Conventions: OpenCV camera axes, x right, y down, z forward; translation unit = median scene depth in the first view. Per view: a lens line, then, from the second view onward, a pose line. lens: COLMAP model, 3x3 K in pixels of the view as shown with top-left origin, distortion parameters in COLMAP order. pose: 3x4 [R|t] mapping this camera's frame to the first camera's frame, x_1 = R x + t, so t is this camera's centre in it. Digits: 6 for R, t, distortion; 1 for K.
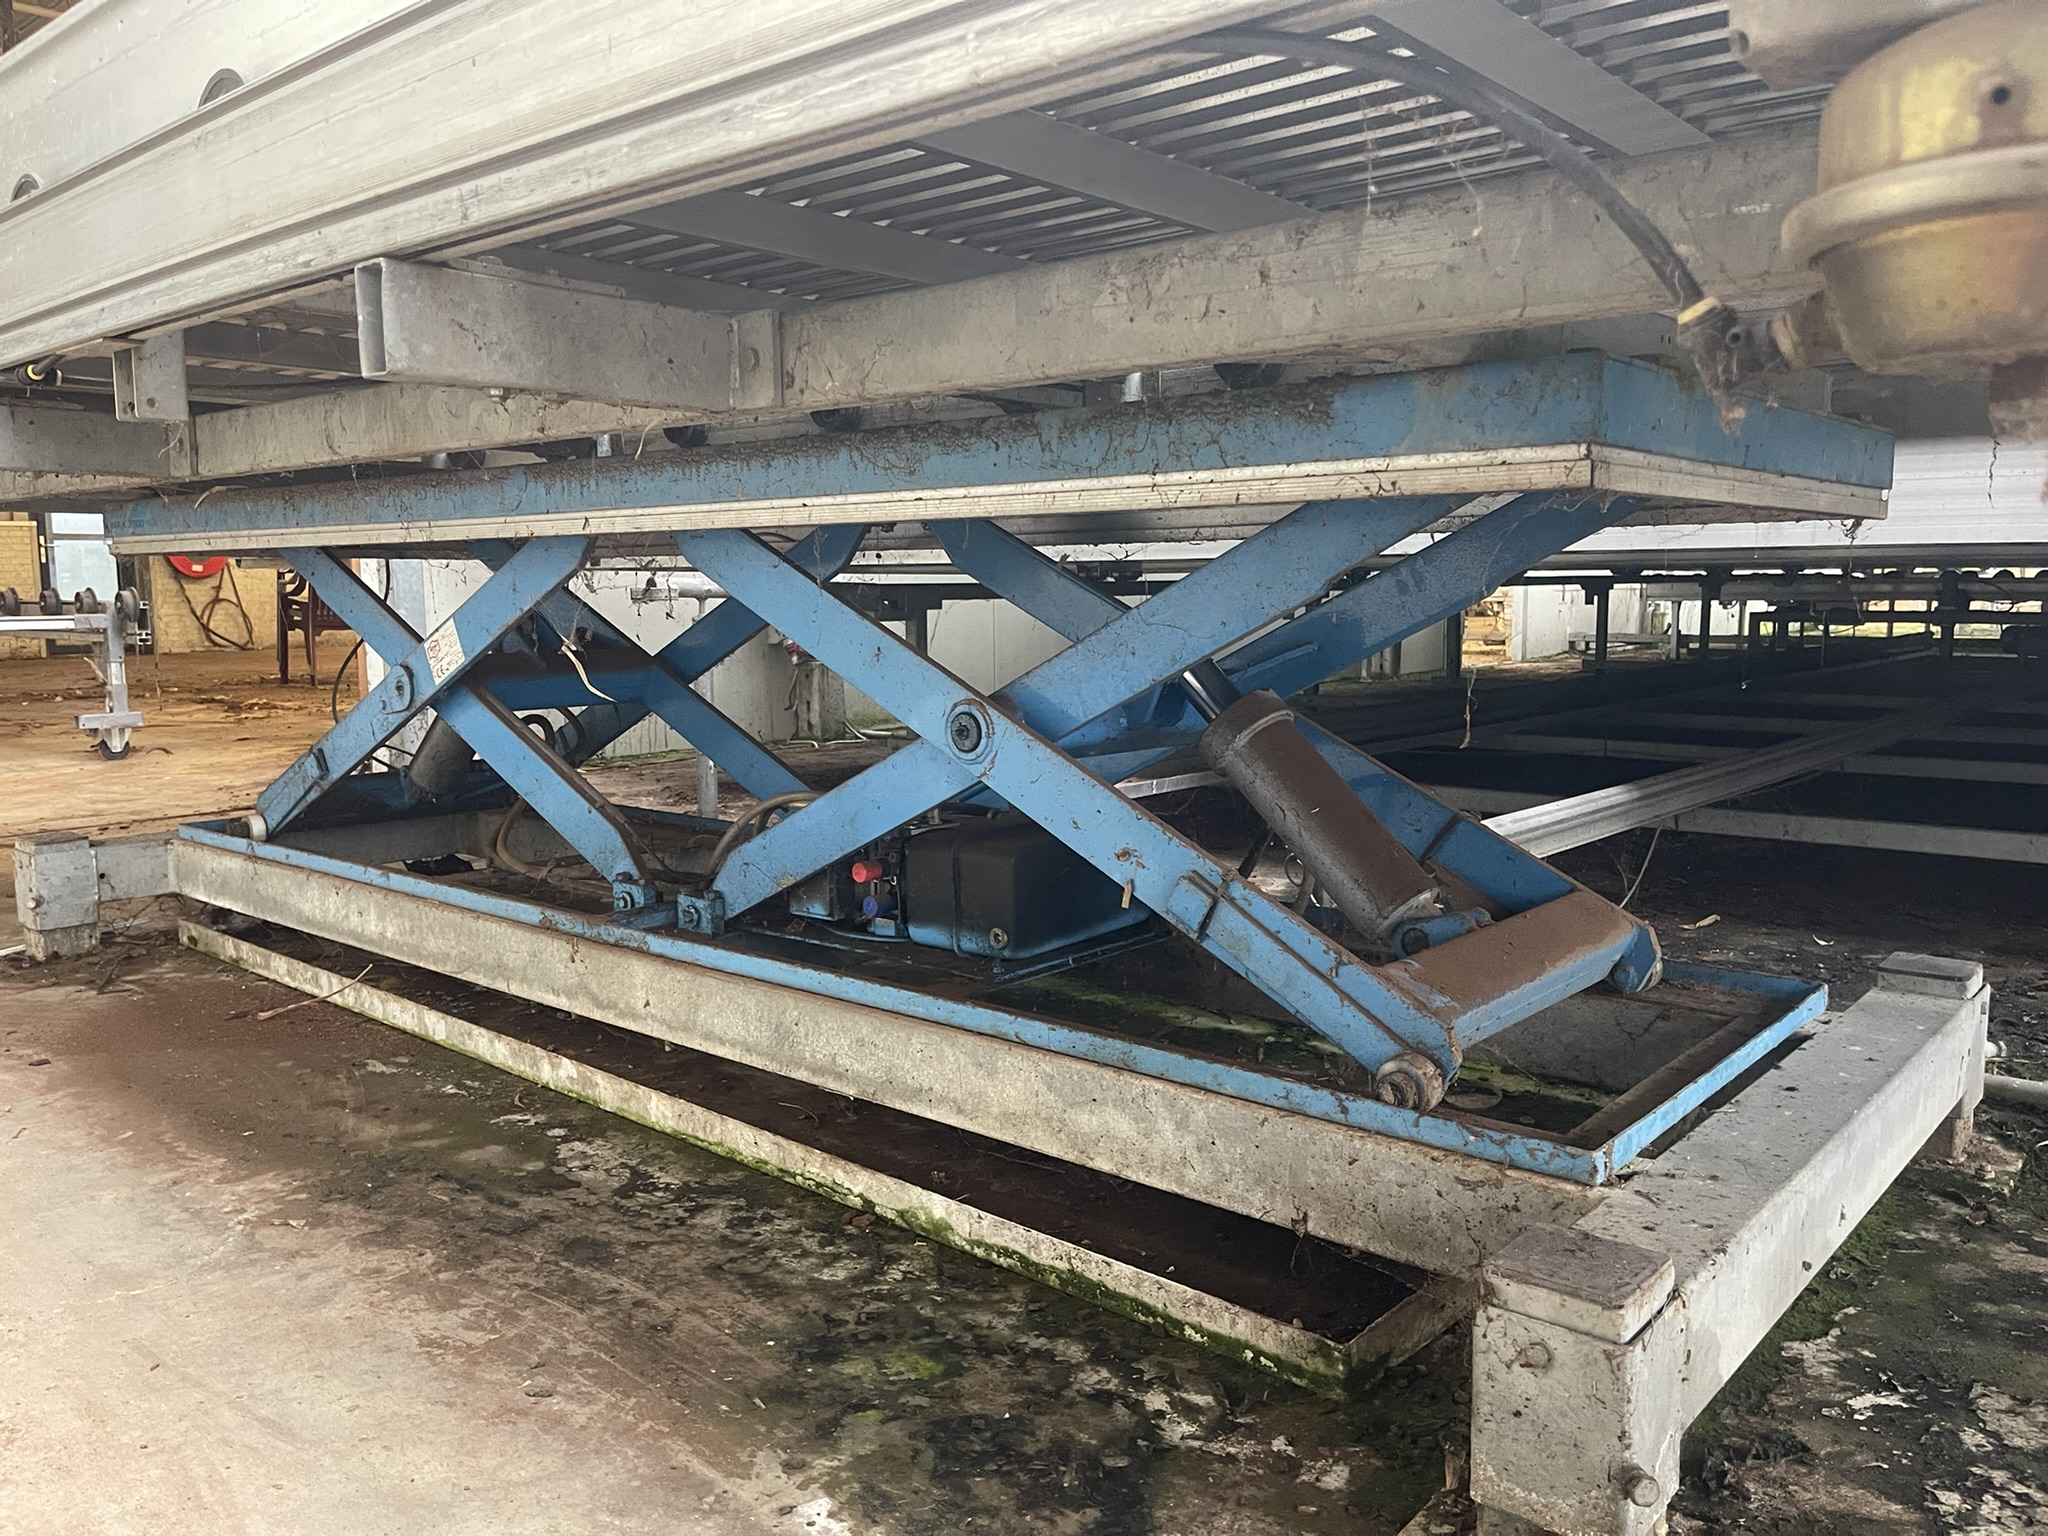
lens RADIAL K [[1570.6, 0, 1006.9], [0, 1570.6, 776.7], [0, 0, 1]] dist [0.070751, -0.100918]
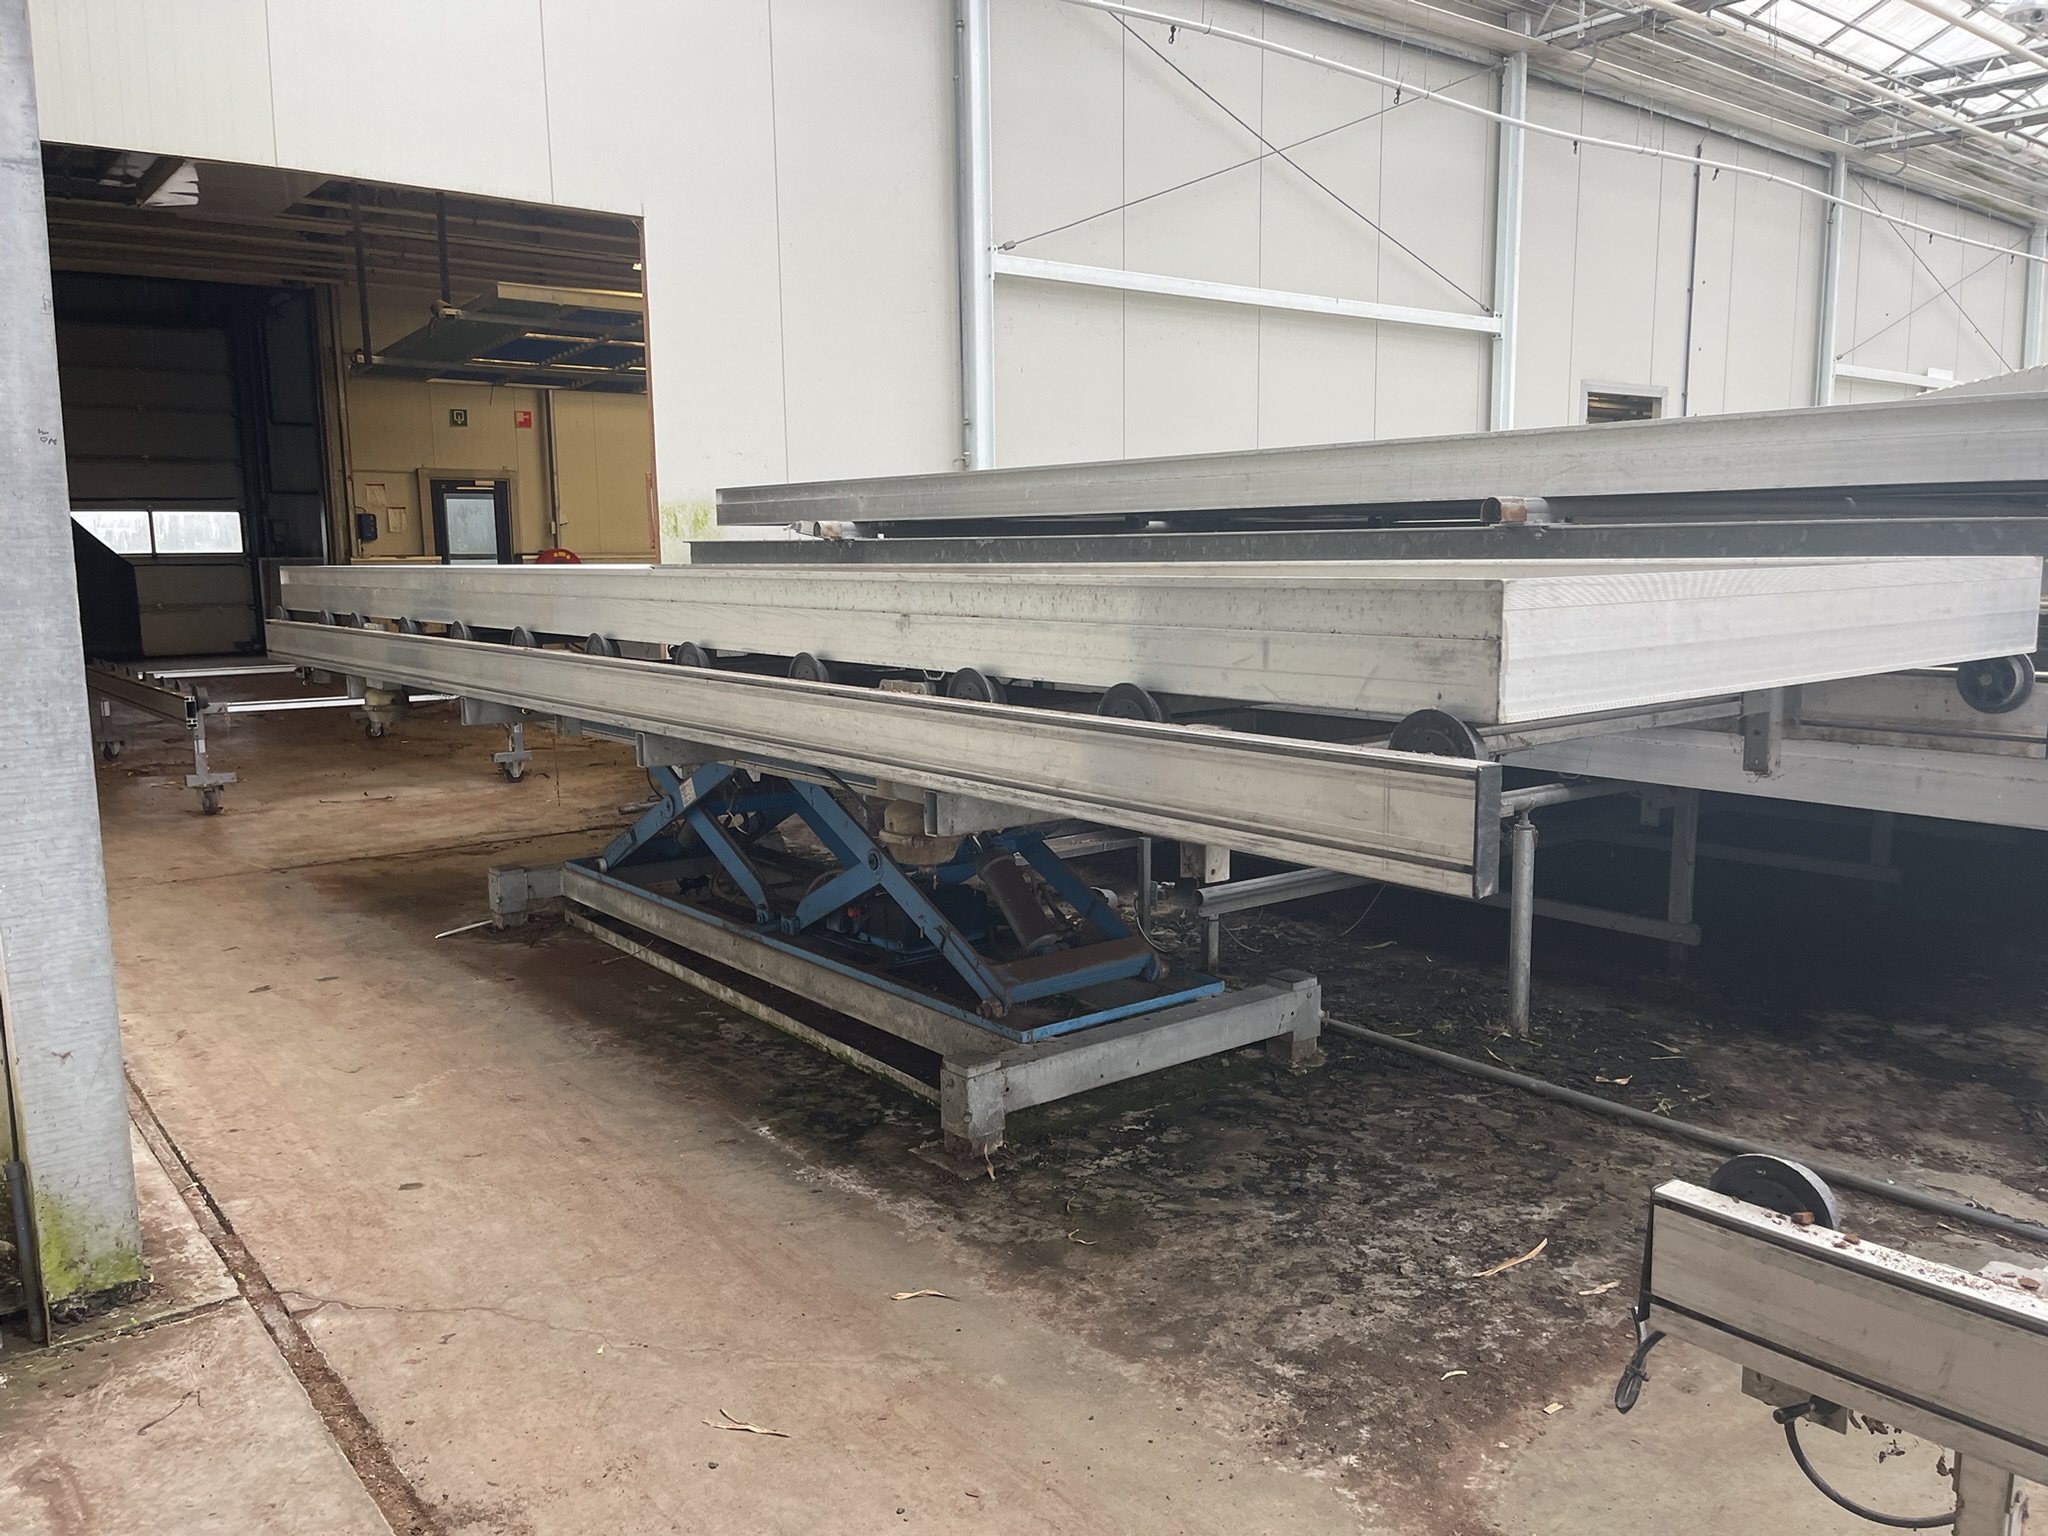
lens RADIAL K [[1570.6, 0, 1018.9], [0, 1570.6, 762.6], [0, 0, 1]] dist [0.070751, -0.100918]
pose [[0.983164, 0.021501, -0.181456, 0.601350], [-0.018404, 0.999655, 0.018733, -0.219681], [0.181796, -0.015078, 0.983221, -1.286774]]
